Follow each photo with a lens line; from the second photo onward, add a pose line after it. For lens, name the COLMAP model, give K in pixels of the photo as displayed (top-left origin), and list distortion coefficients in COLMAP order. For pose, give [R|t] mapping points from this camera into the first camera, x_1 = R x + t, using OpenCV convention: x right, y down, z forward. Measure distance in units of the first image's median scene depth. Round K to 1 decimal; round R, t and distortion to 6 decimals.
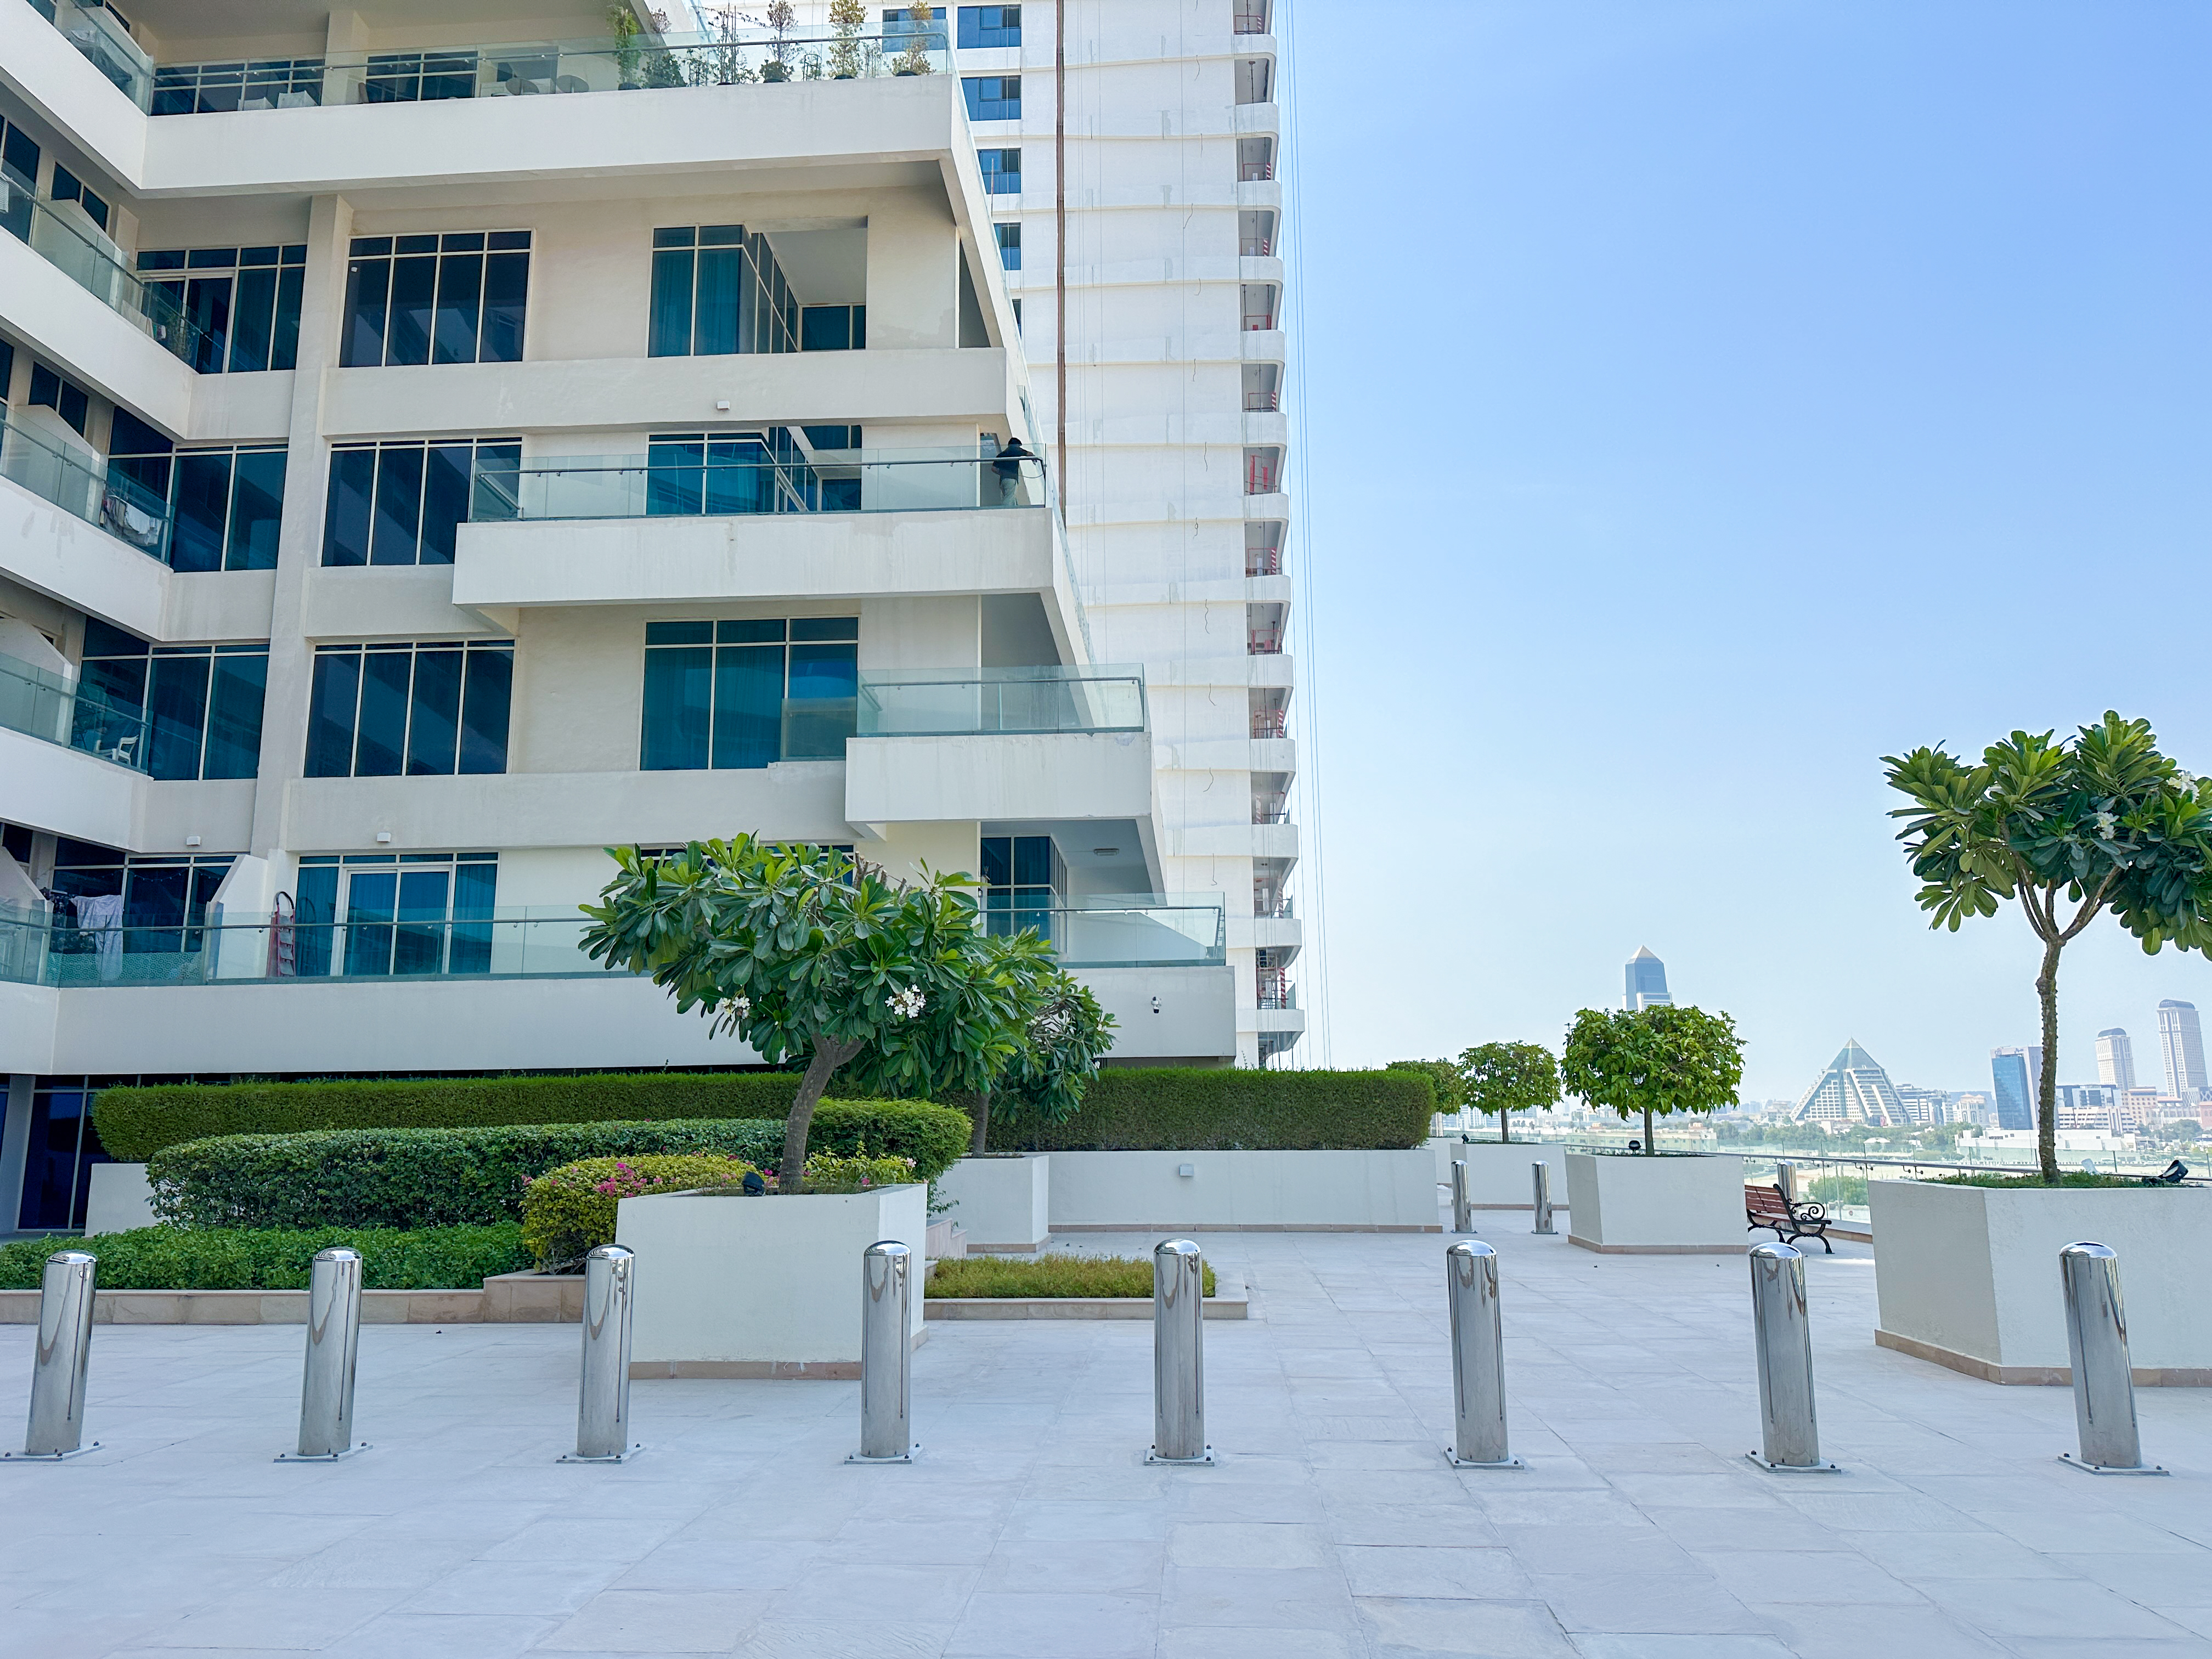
lens RADIAL K [[1539.4, 0, 1097.8], [0, 1539.4, 833.6], [0, 0, 1]] dist [0.044632, -0.053154]
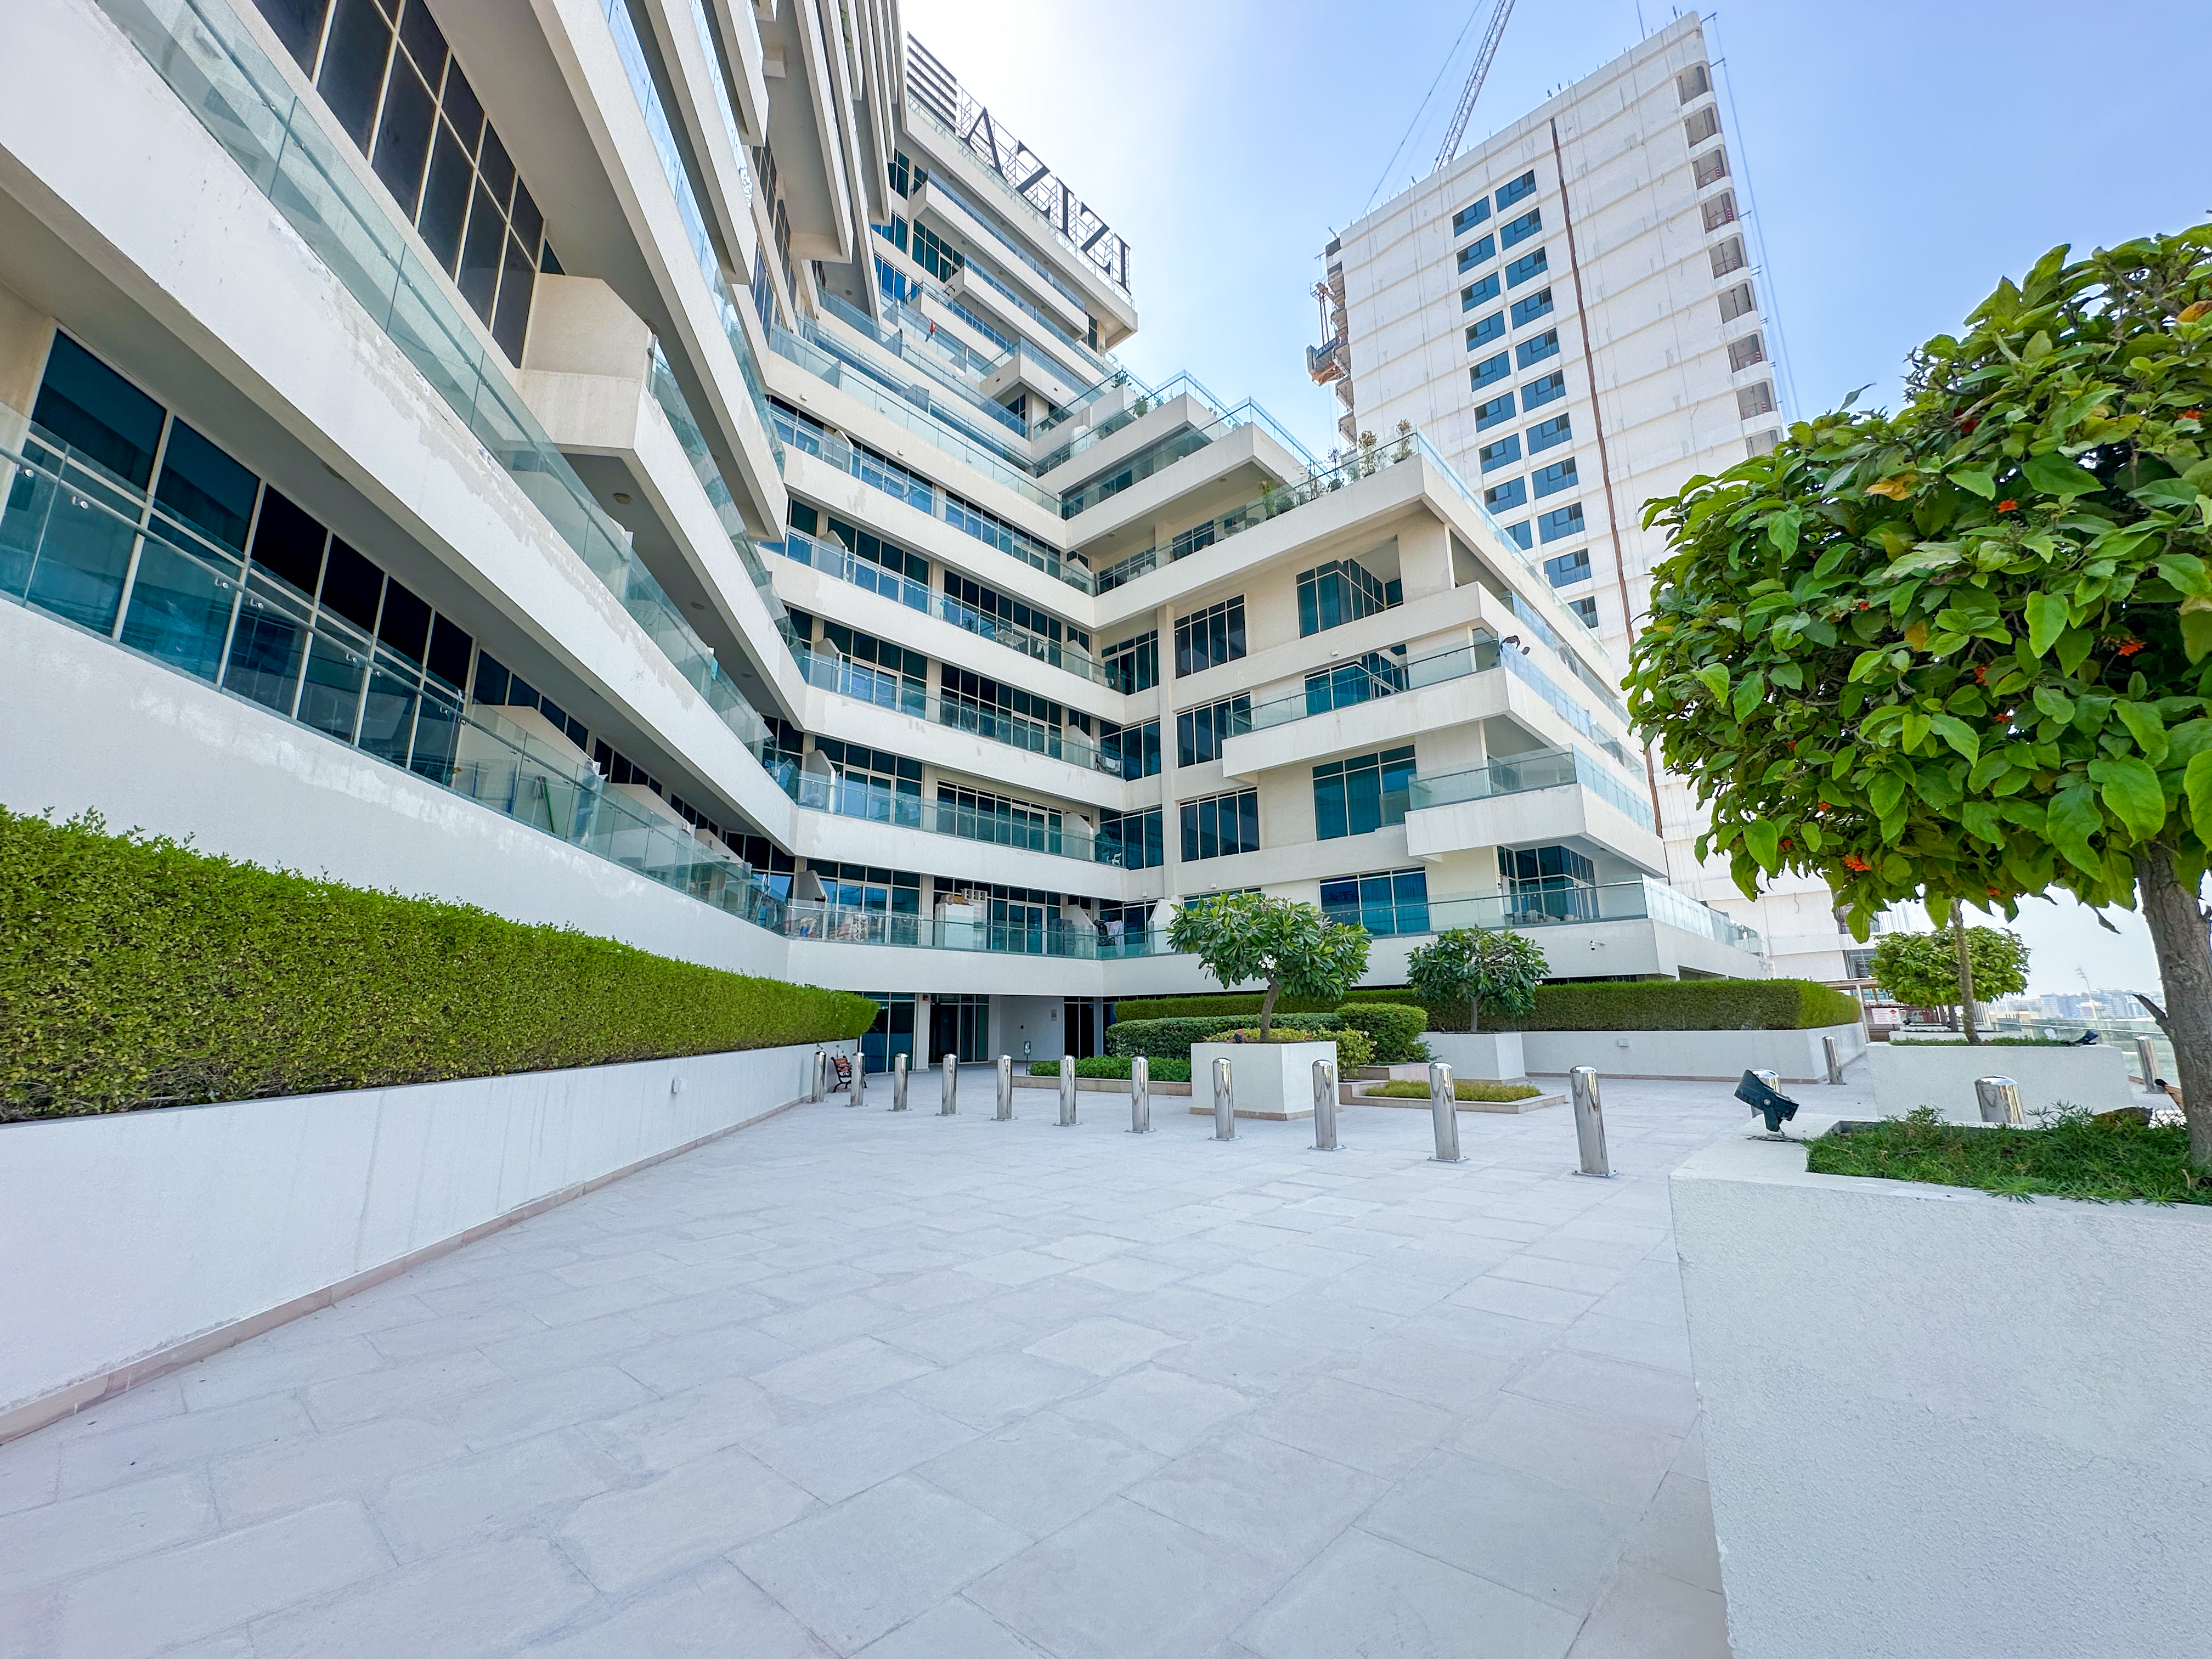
lens RADIAL K [[898.3, 0, 1129.5], [0, 898.3, 827.9], [0, 0, 1]] dist [-0.003975, 0.001259]
pose [[0.790986, -0.131701, -0.597492, 0.213367], [0.118423, 0.991046, -0.061676, -0.014014], [0.600265, -0.021972, 0.799500, -0.090007]]
